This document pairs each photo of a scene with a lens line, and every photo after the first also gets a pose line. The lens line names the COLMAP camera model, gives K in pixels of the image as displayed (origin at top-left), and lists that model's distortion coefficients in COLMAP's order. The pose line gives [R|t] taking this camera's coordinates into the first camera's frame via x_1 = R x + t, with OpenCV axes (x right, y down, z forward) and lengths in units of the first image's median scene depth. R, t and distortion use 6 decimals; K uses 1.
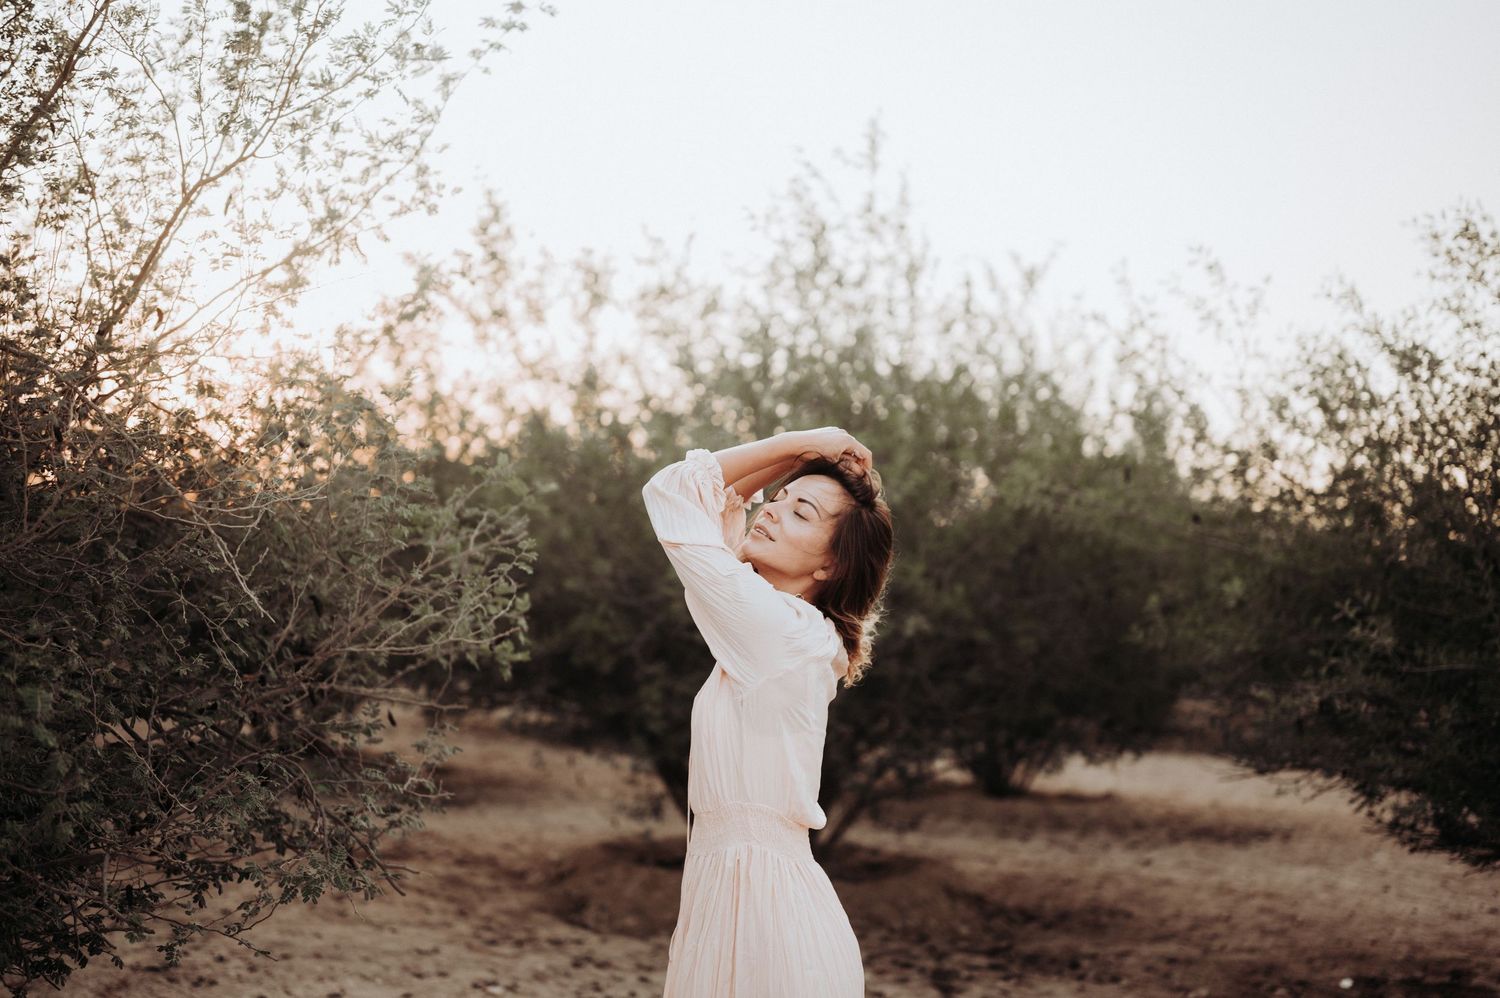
lens RADIAL K [[2190.2, 0, 743.8], [0, 2190.2, 501.2], [0, 0, 1]] dist [0.018238, 0.000000]
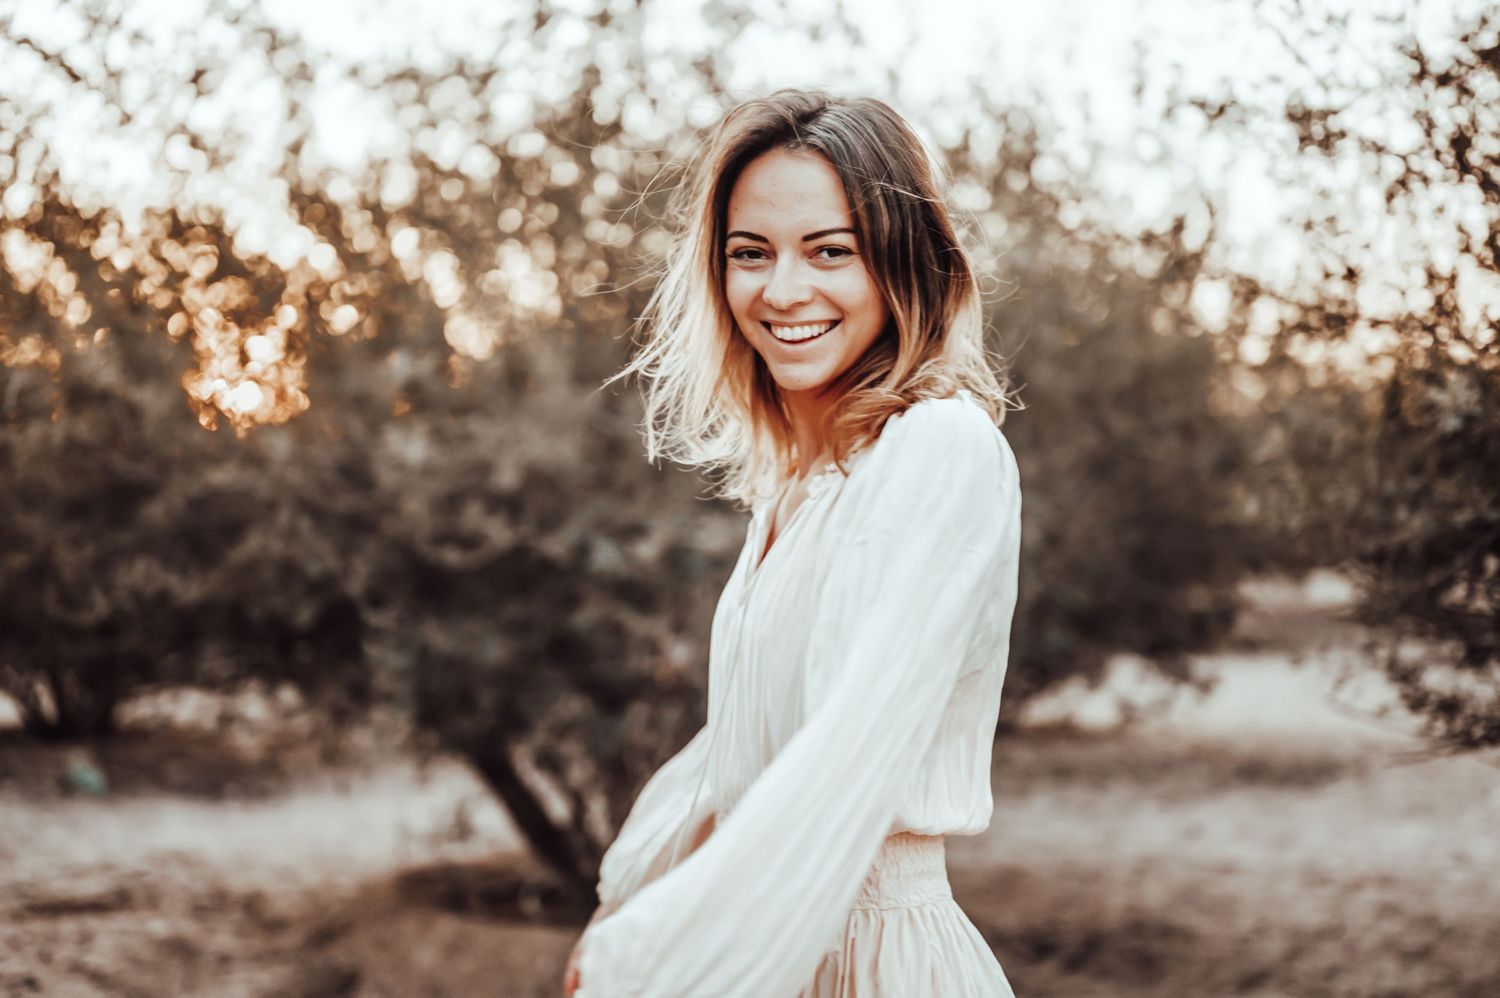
lens RADIAL K [[2190.2, 0, 758.3], [0, 2190.2, 506.2], [0, 0, 1]] dist [0.018238, 0.000000]
pose [[0.998059, -0.057632, 0.023604, 0.035108], [0.056599, 0.997500, 0.042309, 0.022396], [-0.025983, -0.040891, 0.998826, 0.333073]]
